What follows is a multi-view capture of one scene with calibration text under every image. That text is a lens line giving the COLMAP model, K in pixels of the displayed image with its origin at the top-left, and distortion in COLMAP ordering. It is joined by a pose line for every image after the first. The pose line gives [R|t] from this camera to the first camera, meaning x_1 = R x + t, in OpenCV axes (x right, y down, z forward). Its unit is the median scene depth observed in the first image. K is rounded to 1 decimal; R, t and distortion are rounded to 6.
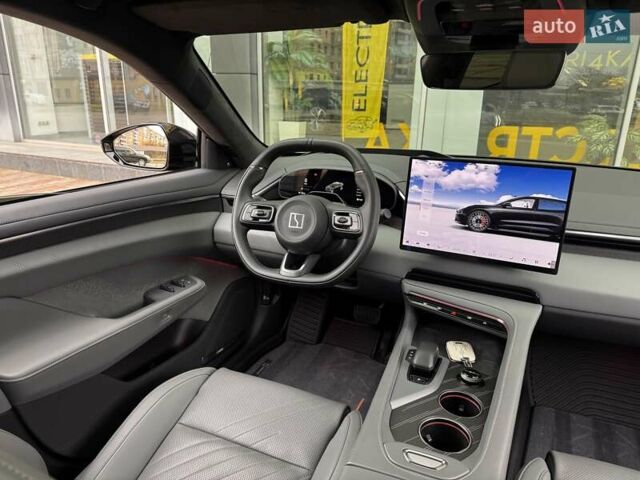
lens RADIAL K [[452.3, 0, 319.0], [0, 452.3, 242.3], [0, 0, 1]] dist [0.052642, -0.071306]
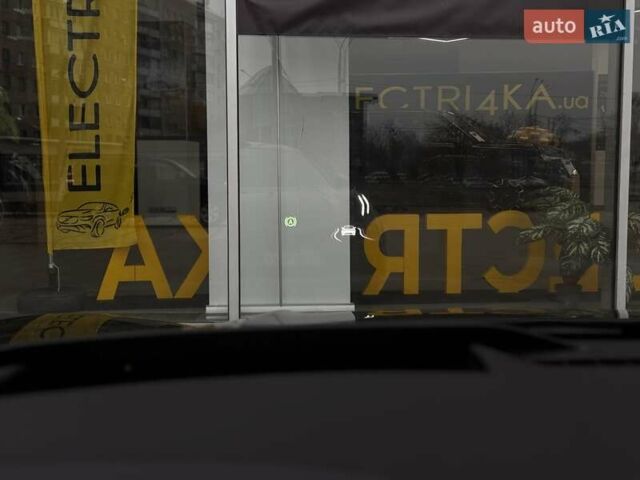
lens RADIAL K [[889.0, 0, 316.8], [0, 889.0, 235.3], [0, 0, 1]] dist [0.135898, 0.000000]
pose [[0.938613, -0.043951, 0.342160, 0.000949], [0.122106, 0.969967, -0.210367, -0.145428], [-0.322638, 0.239233, 0.915790, 0.554650]]
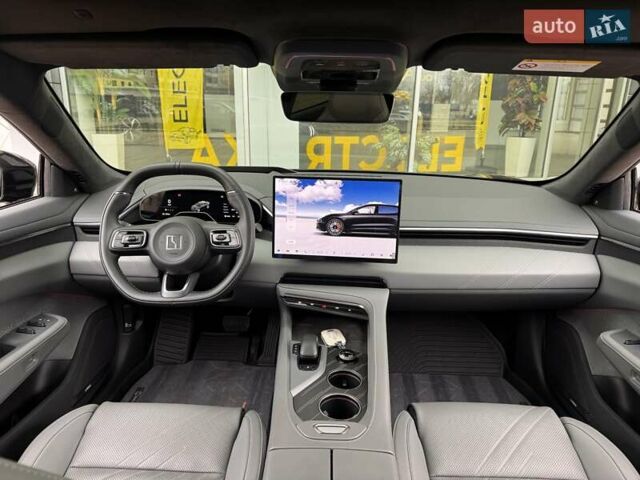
lens RADIAL K [[453.3, 0, 319.8], [0, 453.3, 238.2], [0, 0, 1]] dist [0.048227, -0.049465]
pose [[0.925065, -0.102352, 0.365758, -0.078025], [0.111475, 0.993760, -0.003850, -0.010546], [-0.363081, 0.044334, 0.930702, -0.059294]]
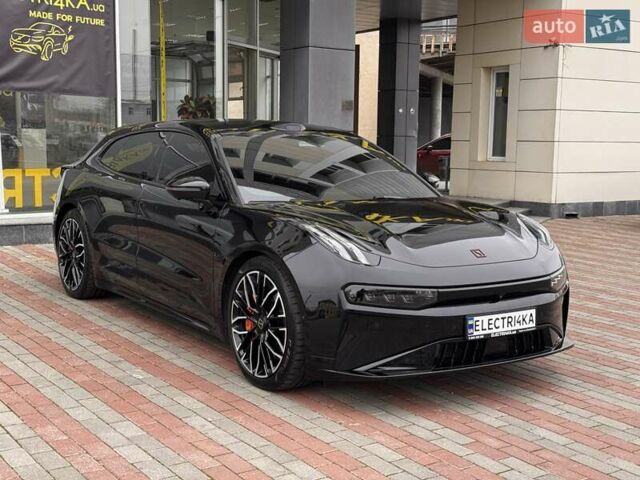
lens RADIAL K [[889.0, 0, 313.3], [0, 889.0, 227.2], [0, 0, 1]] dist [0.135898, 0.000000]
pose [[0.511927, -0.090594, 0.854239, -3.529117], [0.257502, 0.964878, -0.051988, 0.549499], [-0.819527, 0.246582, 0.517275, -2.069826]]
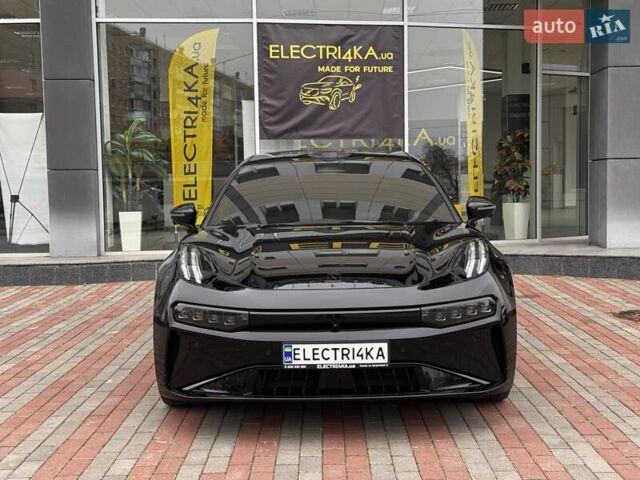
lens RADIAL K [[889.0, 0, 324.0], [0, 889.0, 236.3], [0, 0, 1]] dist [0.135898, 0.000000]
pose [[0.906996, -0.056358, 0.417351, -1.886624], [0.160183, 0.962688, -0.218114, 1.100573], [-0.389486, 0.264681, 0.882182, -3.475104]]
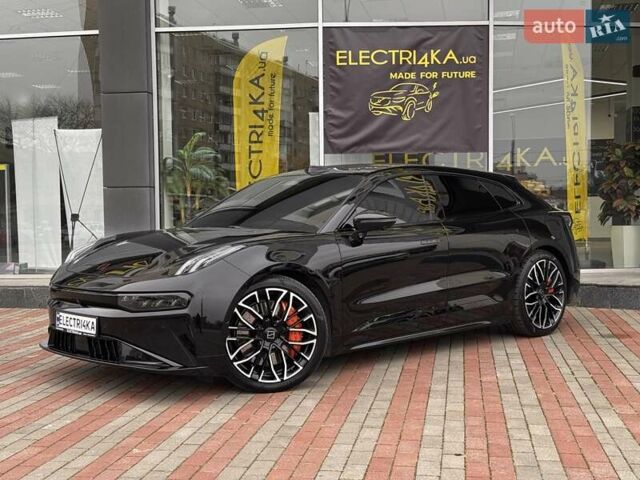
lens RADIAL K [[889.0, 0, 315.7], [0, 889.0, 244.0], [0, 0, 1]] dist [0.135898, 0.000000]
pose [[0.963913, -0.037375, 0.263582, -1.120697], [0.109133, 0.958555, -0.263179, 1.060555], [-0.242822, 0.282447, 0.928042, -3.033318]]
